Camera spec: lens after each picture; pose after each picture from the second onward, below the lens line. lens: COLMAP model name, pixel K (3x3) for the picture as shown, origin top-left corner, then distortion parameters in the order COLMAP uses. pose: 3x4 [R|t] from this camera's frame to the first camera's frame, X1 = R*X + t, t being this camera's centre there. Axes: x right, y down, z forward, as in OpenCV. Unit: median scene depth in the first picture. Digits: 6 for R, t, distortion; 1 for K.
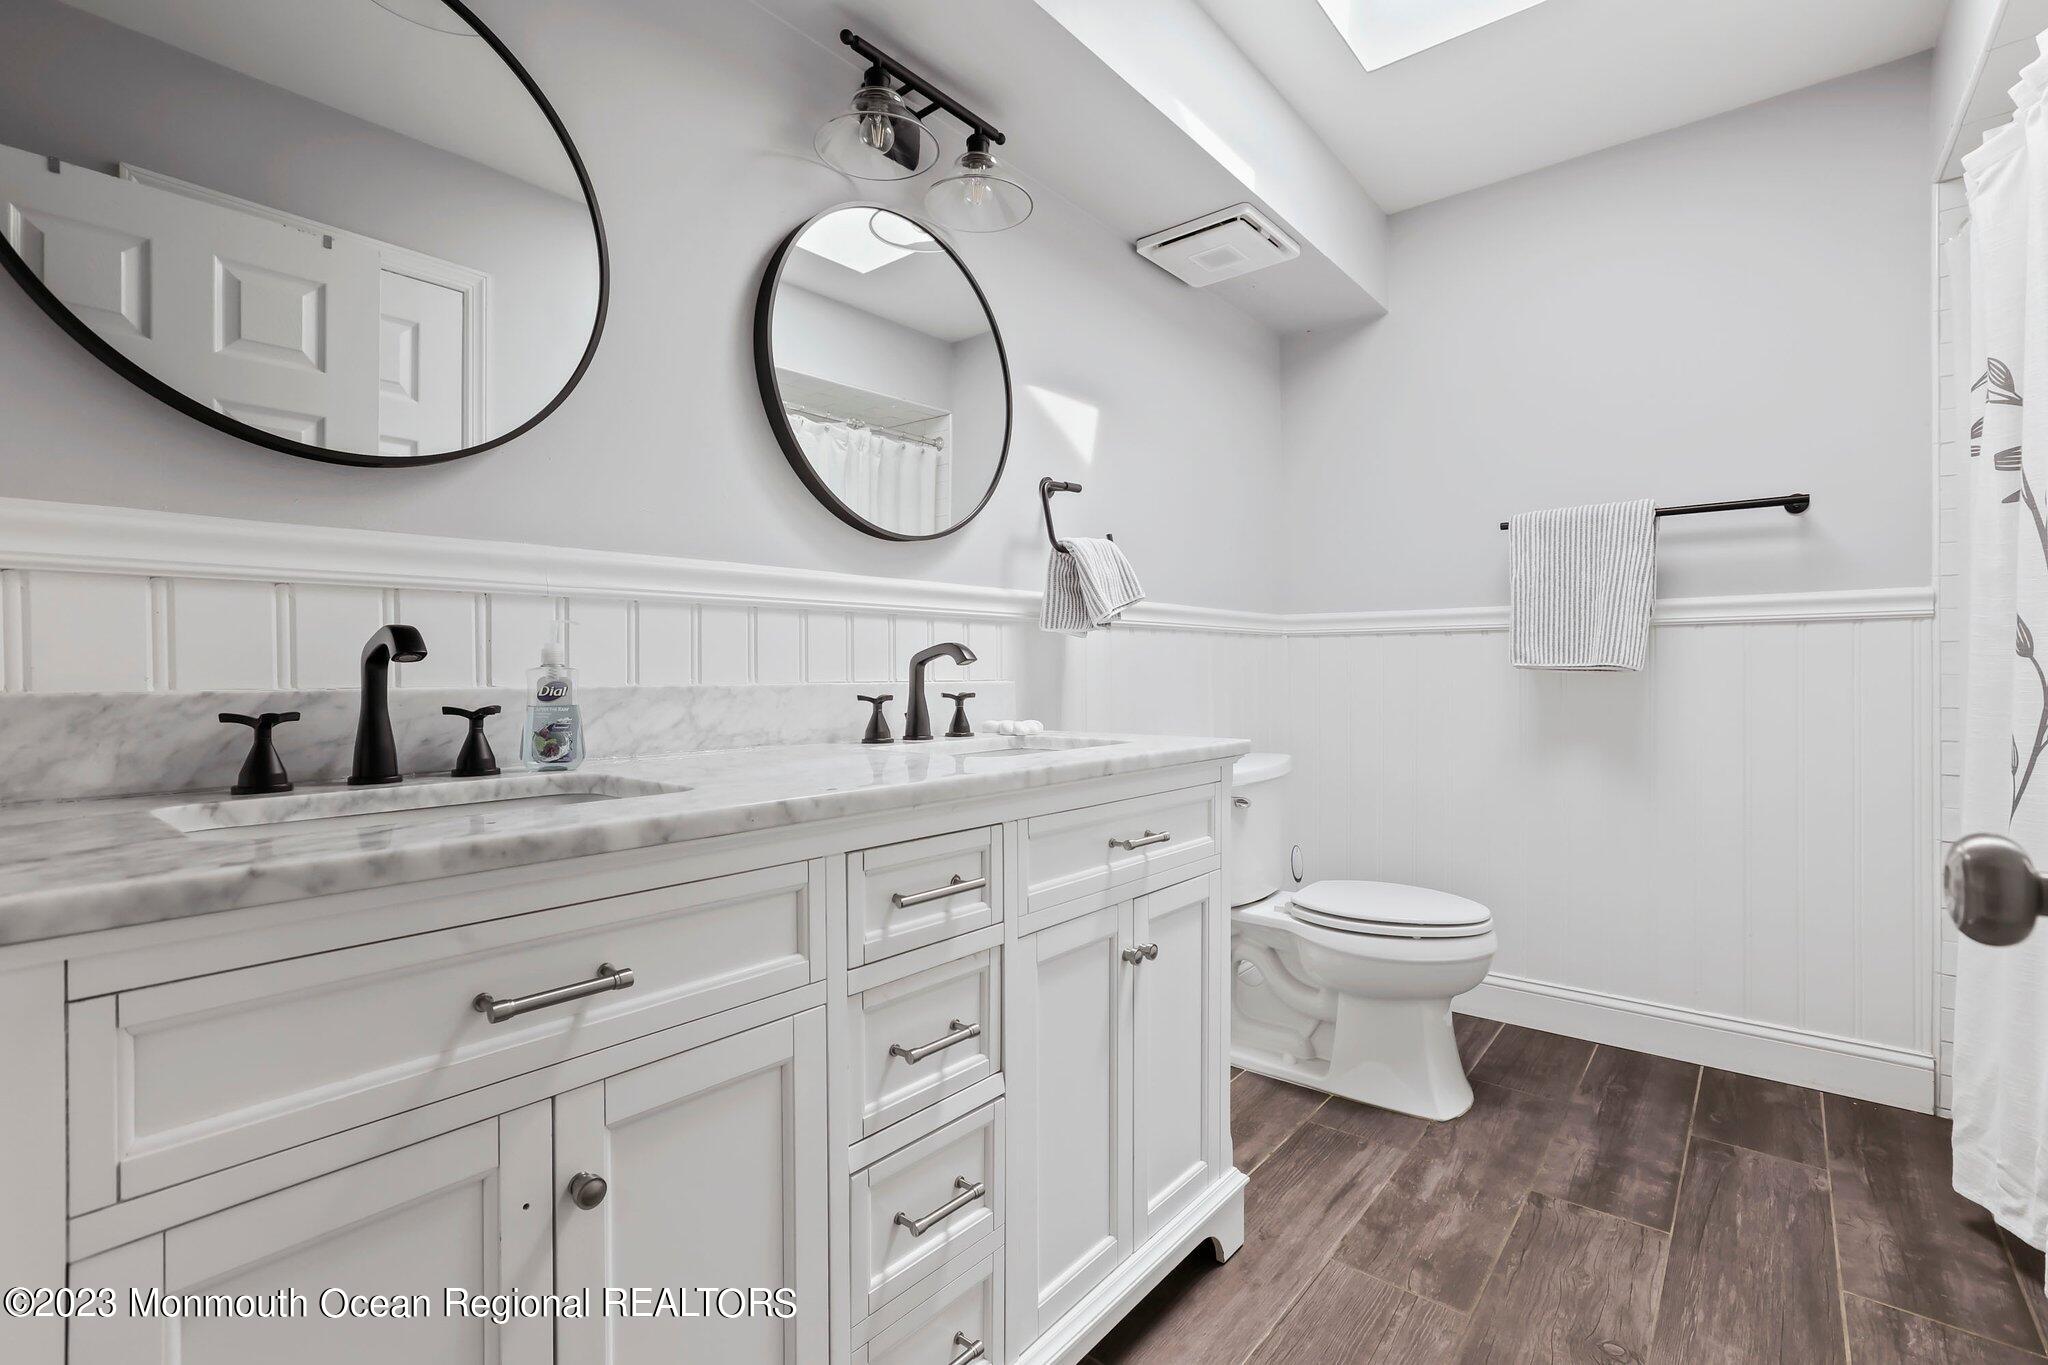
lens RADIAL K [[926.5, 0, 1022.0], [0, 926.5, 675.6], [0, 0, 1]] dist [-0.026680, 0.013532]
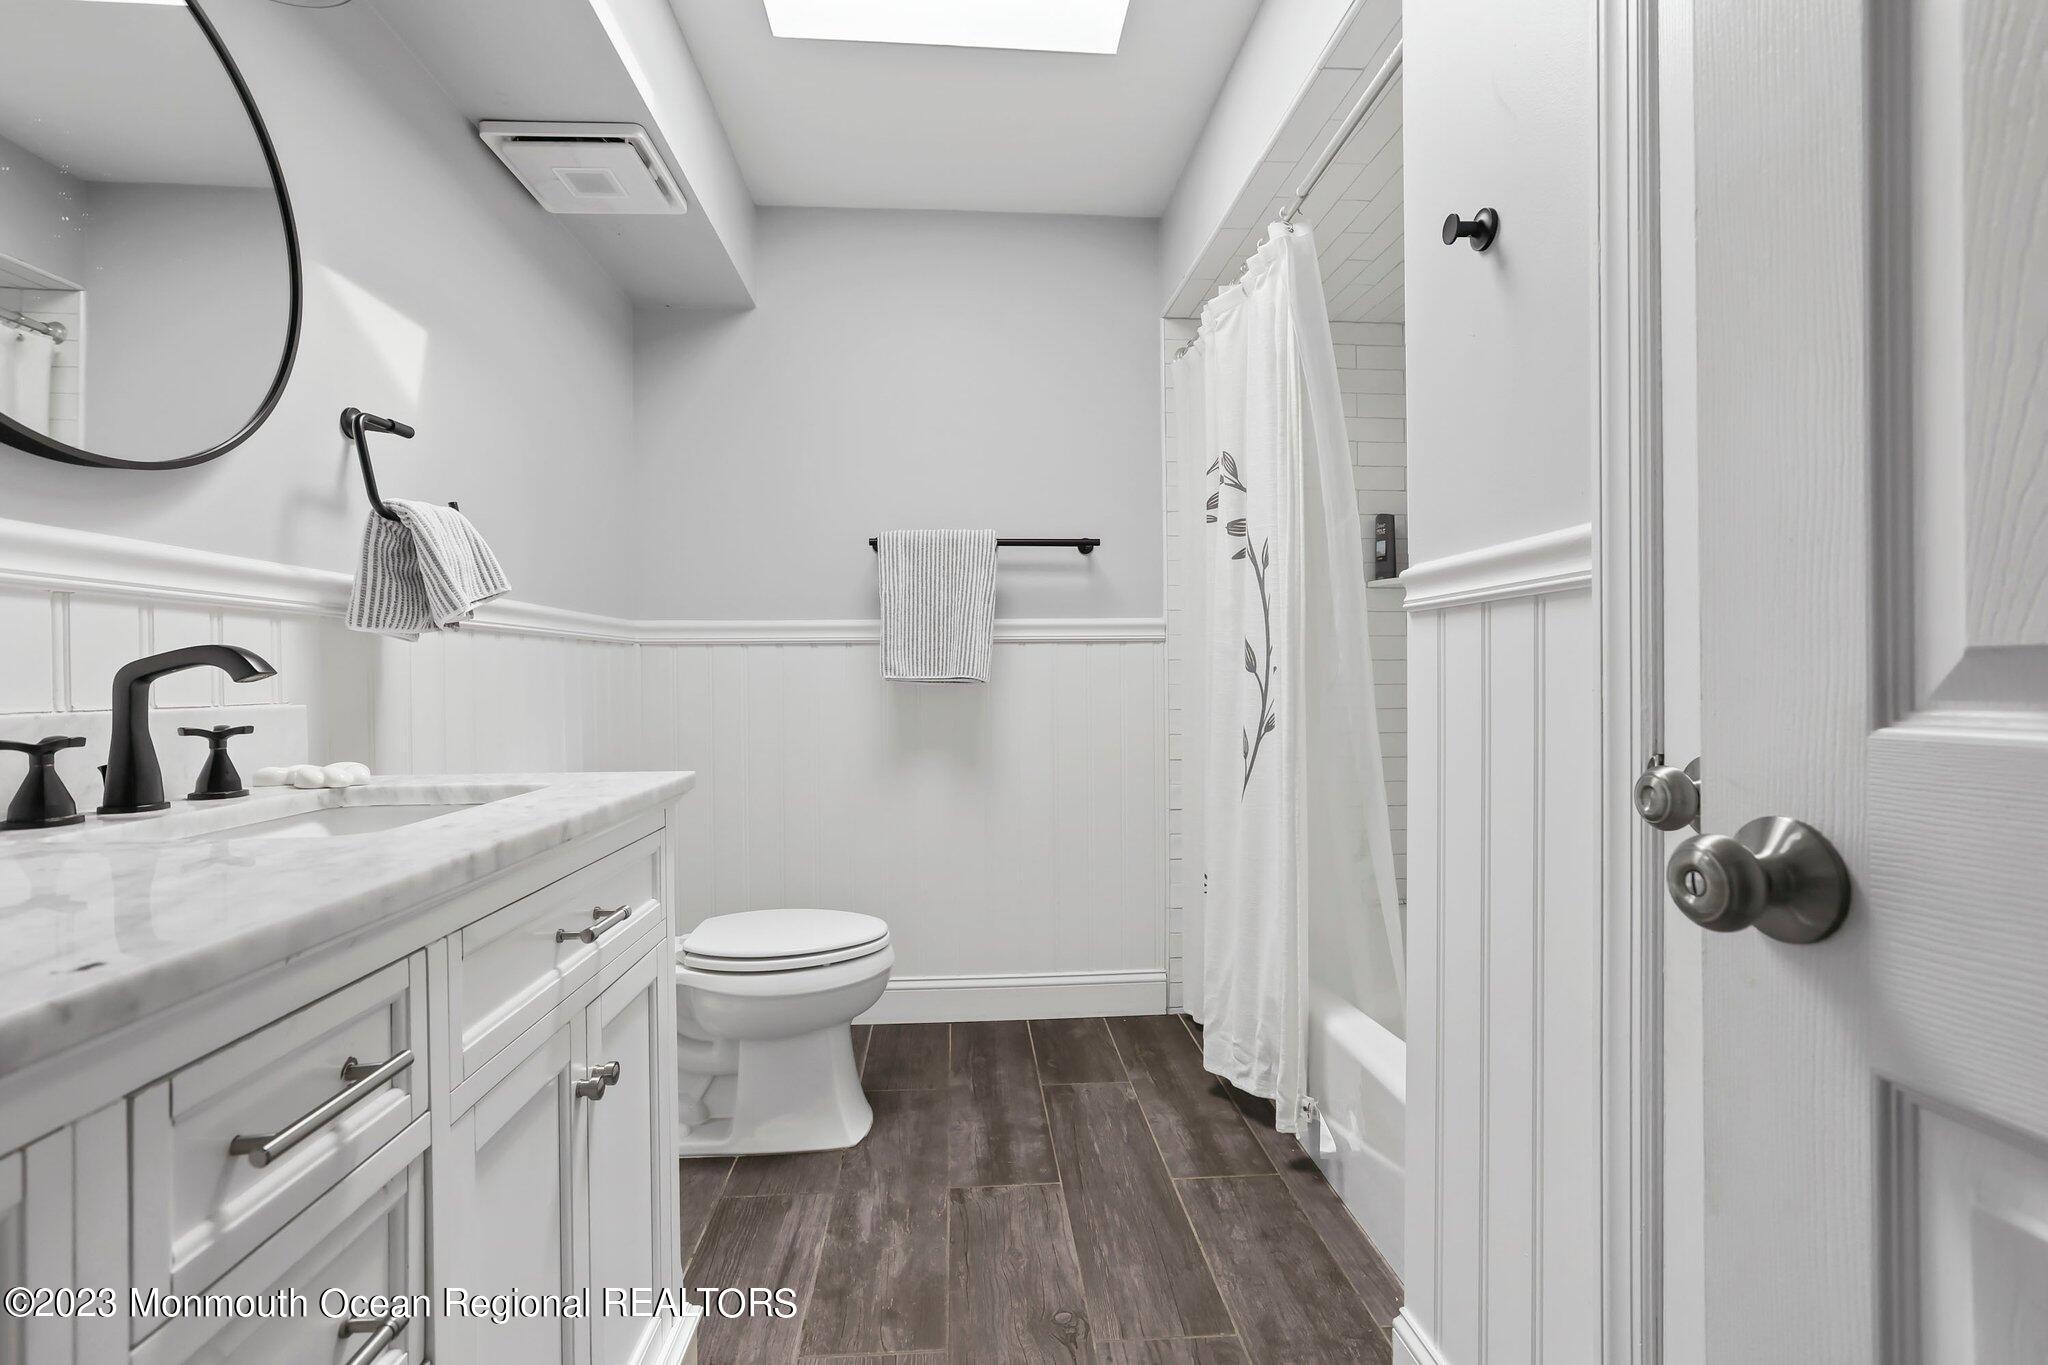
lens RADIAL K [[926.5, 0, 1017.2], [0, 926.5, 681.8], [0, 0, 1]] dist [-0.026680, 0.013532]
pose [[0.726655, -0.005692, 0.686979, -0.098766], [0.008799, 0.999961, -0.001022, -0.005996], [-0.686946, 0.006787, 0.726677, 0.196264]]
